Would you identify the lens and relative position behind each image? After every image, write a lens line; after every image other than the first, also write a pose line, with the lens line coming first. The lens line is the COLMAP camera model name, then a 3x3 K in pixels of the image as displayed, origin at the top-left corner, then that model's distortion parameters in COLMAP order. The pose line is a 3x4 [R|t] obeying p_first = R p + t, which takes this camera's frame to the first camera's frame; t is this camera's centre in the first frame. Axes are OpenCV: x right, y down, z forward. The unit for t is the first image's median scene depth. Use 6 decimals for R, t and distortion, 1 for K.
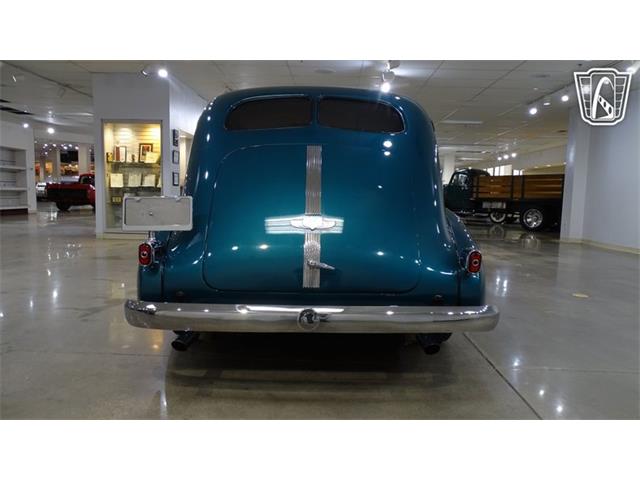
lens RADIAL K [[455.2, 0, 320.4], [0, 455.2, 230.9], [0, 0, 1]] dist [-0.005652, 0.000449]
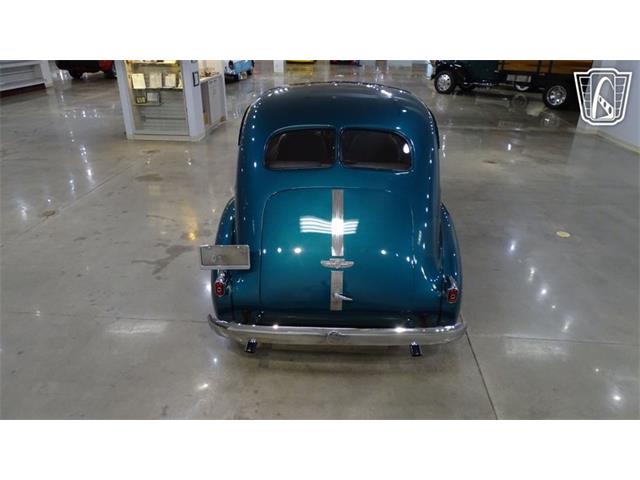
lens RADIAL K [[453.2, 0, 321.6], [0, 453.2, 238.9], [0, 0, 1]] dist [-0.001632, 0.002669]
pose [[0.999391, 0.002527, -0.034790, -0.003486], [0.009608, 0.938846, 0.344204, -0.125887], [0.033532, -0.344329, 0.938250, -0.057099]]
